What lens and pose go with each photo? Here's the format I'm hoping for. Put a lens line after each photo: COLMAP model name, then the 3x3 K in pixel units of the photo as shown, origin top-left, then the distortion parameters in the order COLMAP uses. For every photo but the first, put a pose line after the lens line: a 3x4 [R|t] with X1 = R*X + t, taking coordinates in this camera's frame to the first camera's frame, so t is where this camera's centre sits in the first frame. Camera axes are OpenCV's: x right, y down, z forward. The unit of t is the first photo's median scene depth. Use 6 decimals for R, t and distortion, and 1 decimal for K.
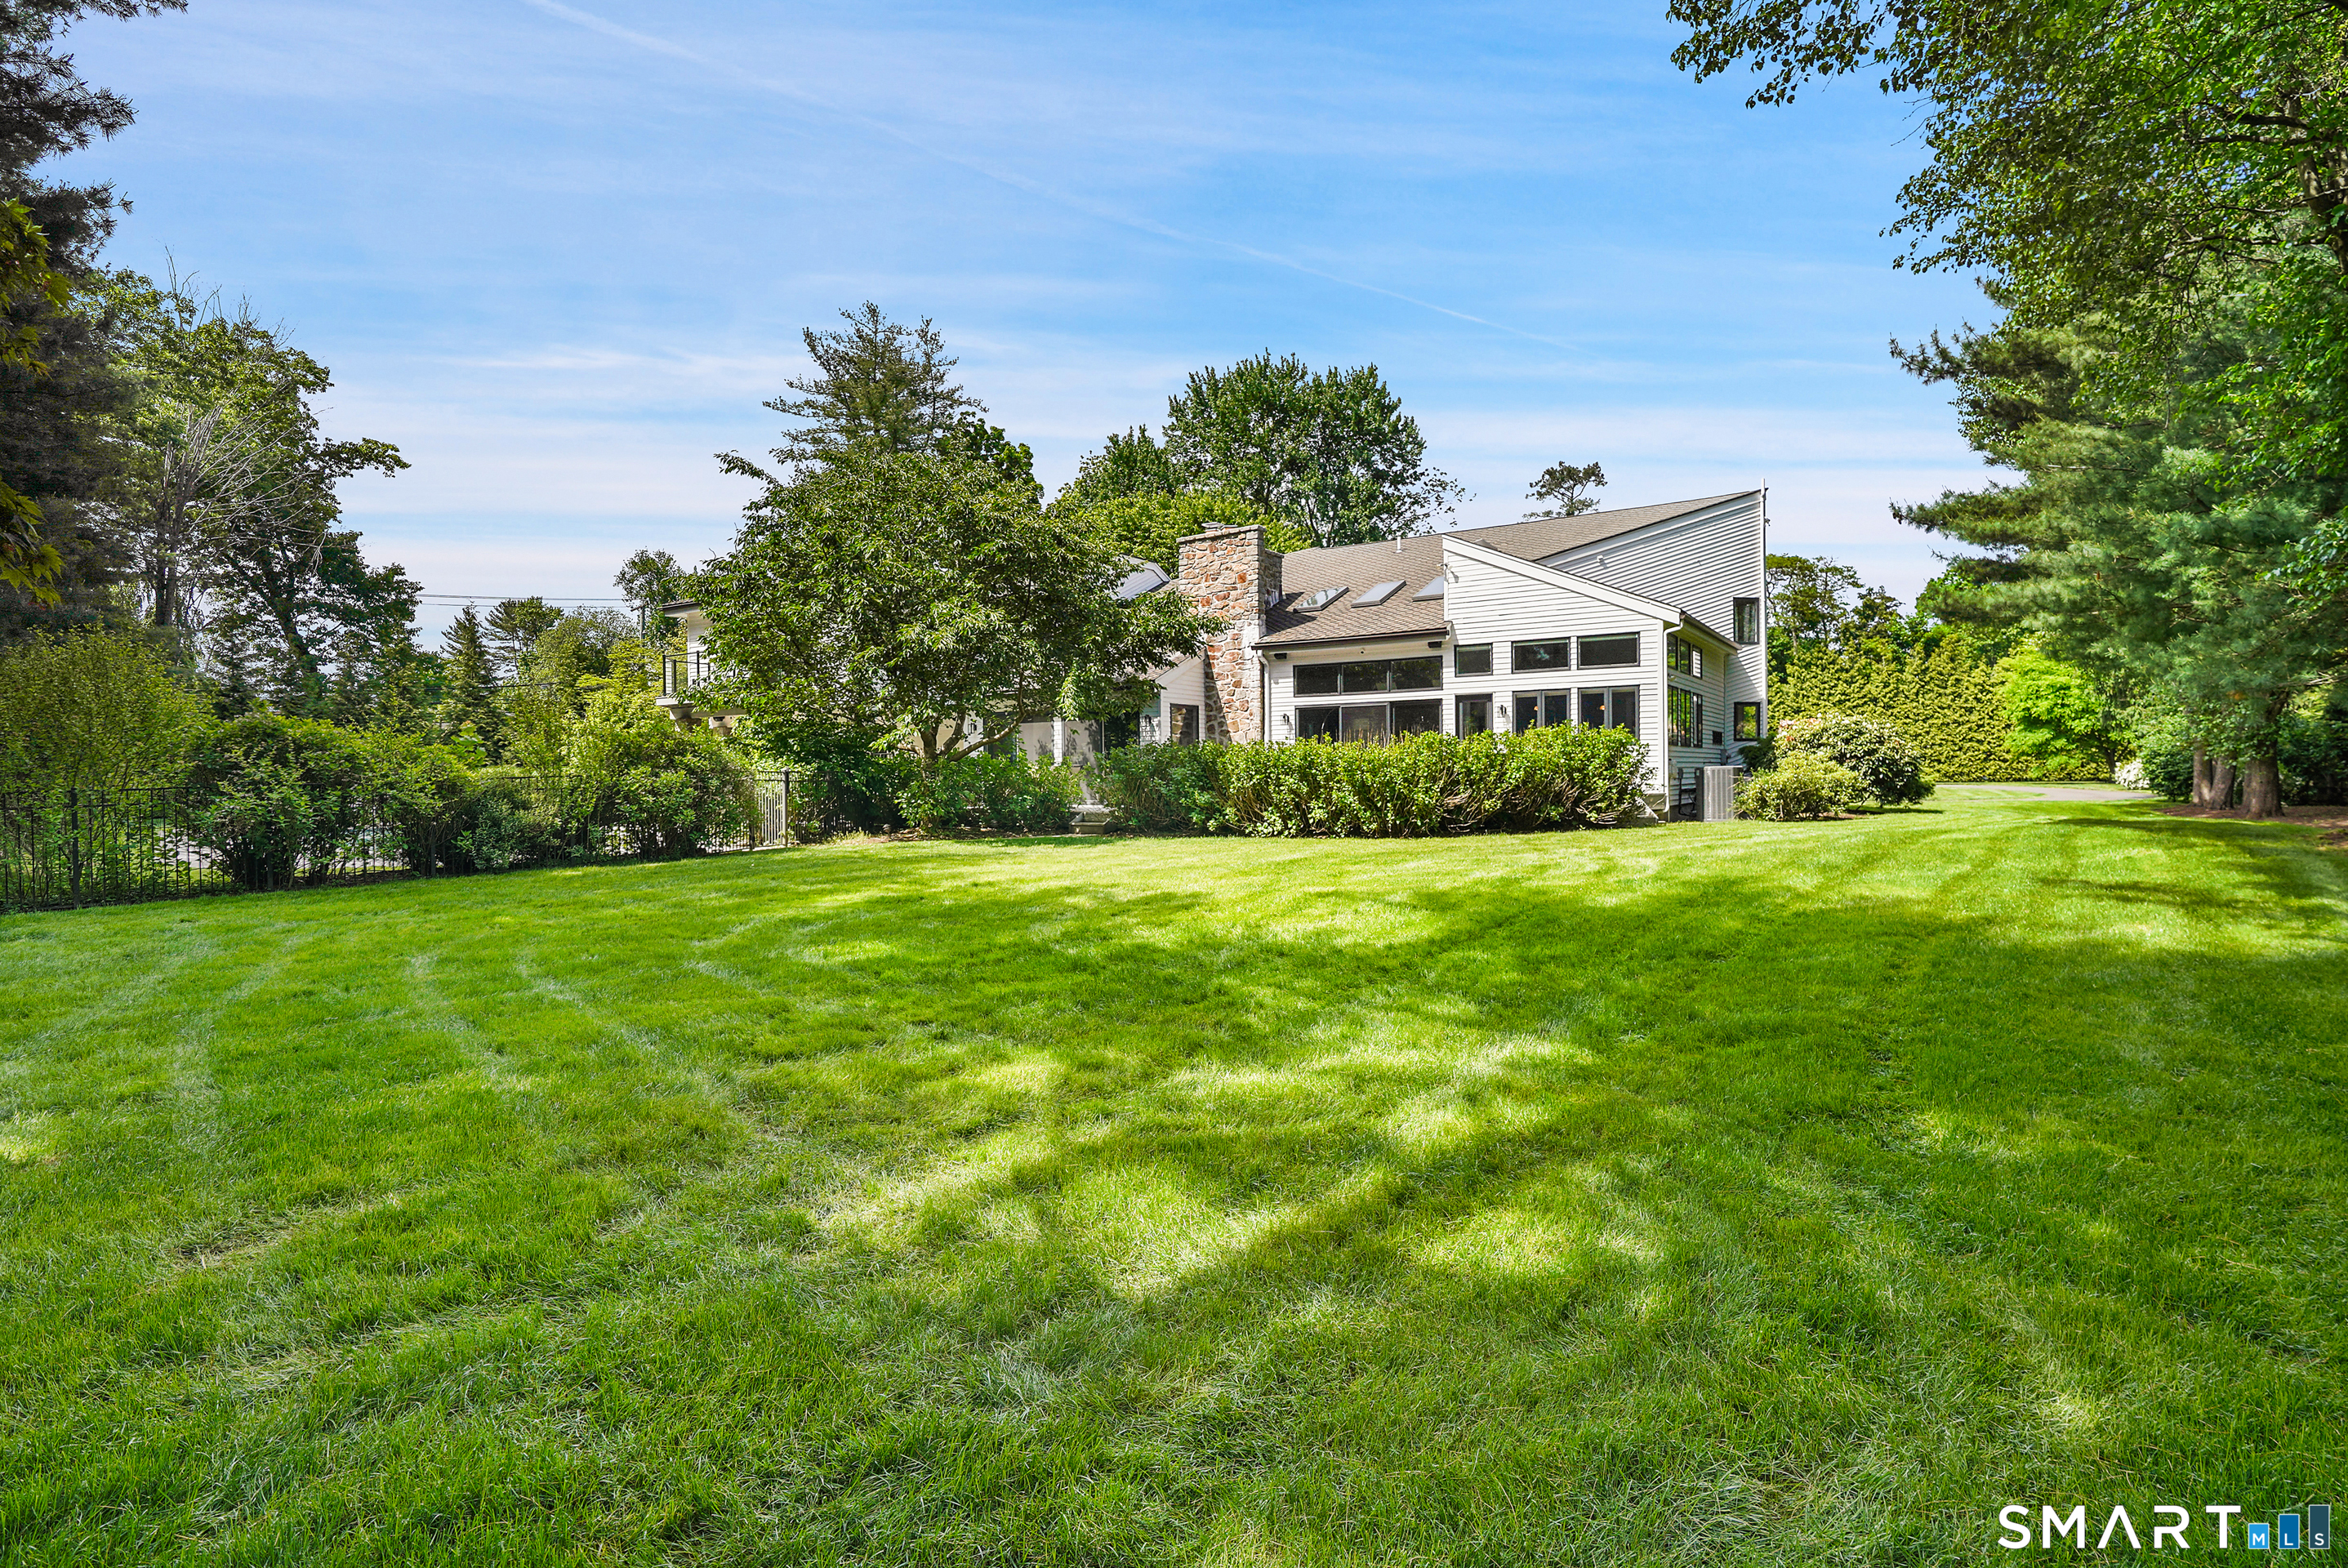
lens RADIAL K [[1156.8, 0, 1173.4], [0, 1156.8, 782.2], [0, 0, 1]] dist [0.006070, 0.000407]
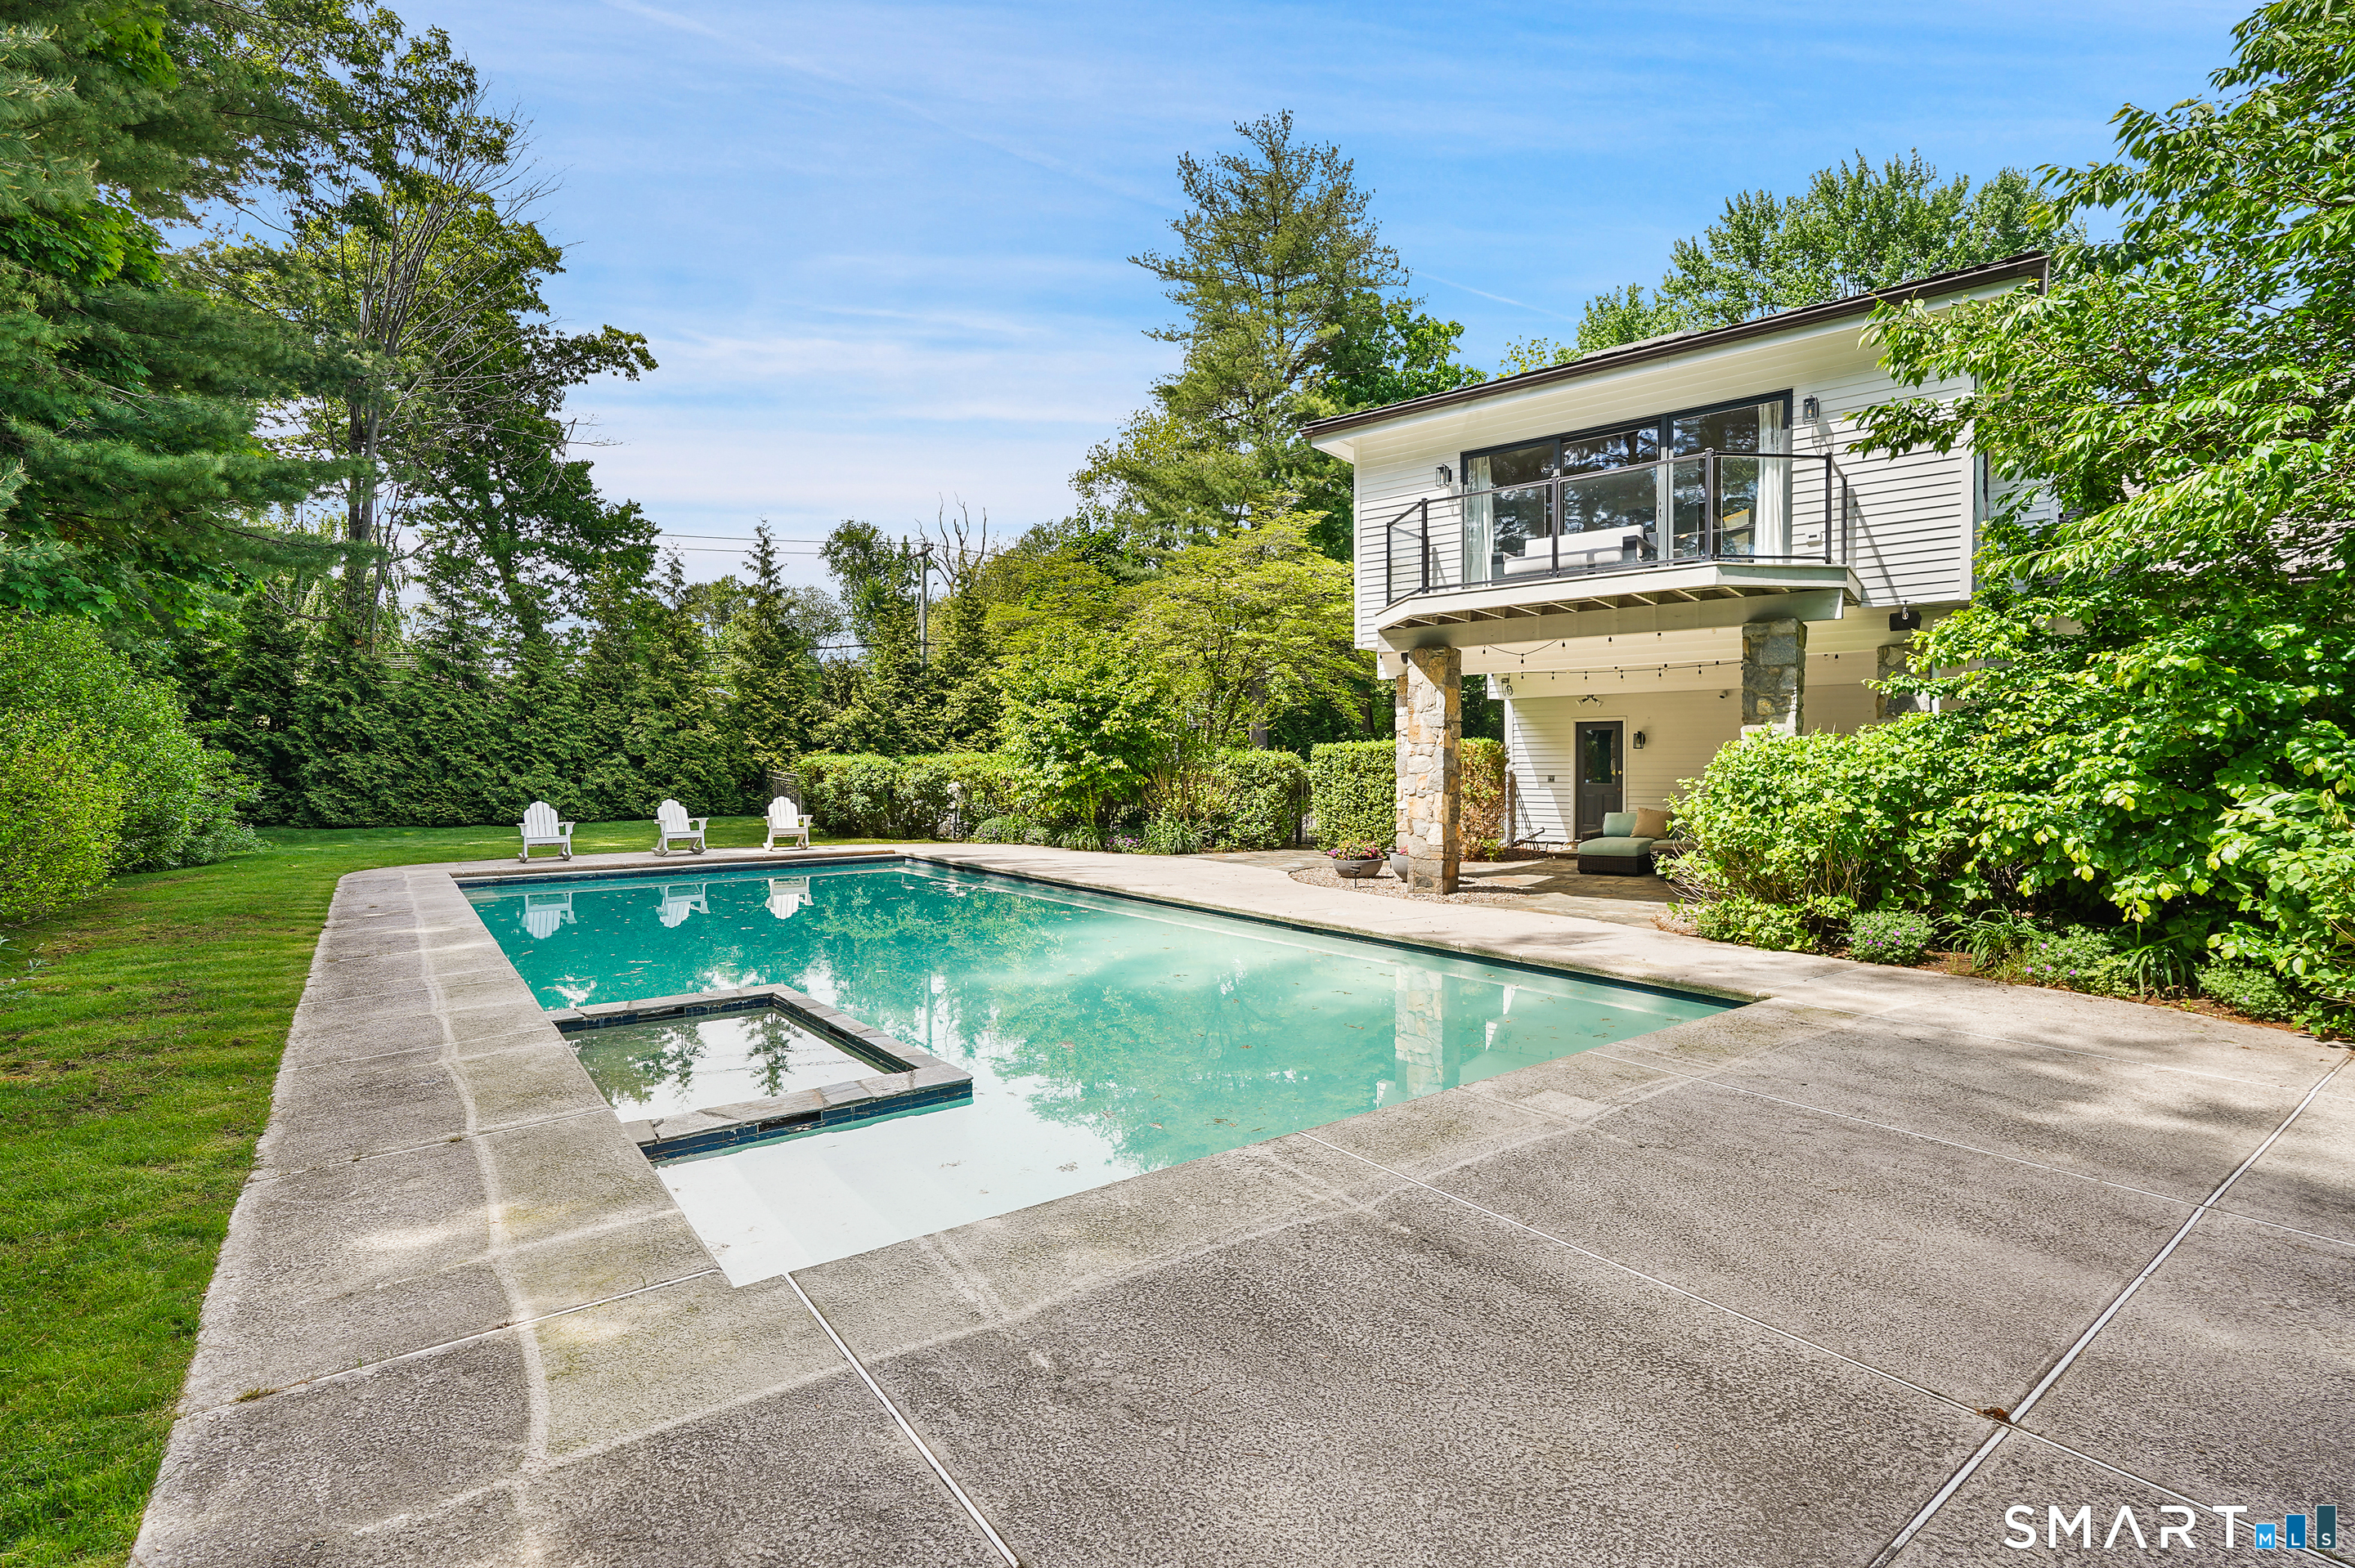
lens RADIAL K [[1081.5, 0, 1178.7], [0, 1081.5, 780.6], [0, 0, 1]] dist [-0.004715, -0.000029]
pose [[0.996979, 0.009600, -0.077073, -0.247067], [-0.008688, 0.999888, 0.012159, -0.005874], [0.077181, -0.011453, 0.996951, 0.296356]]
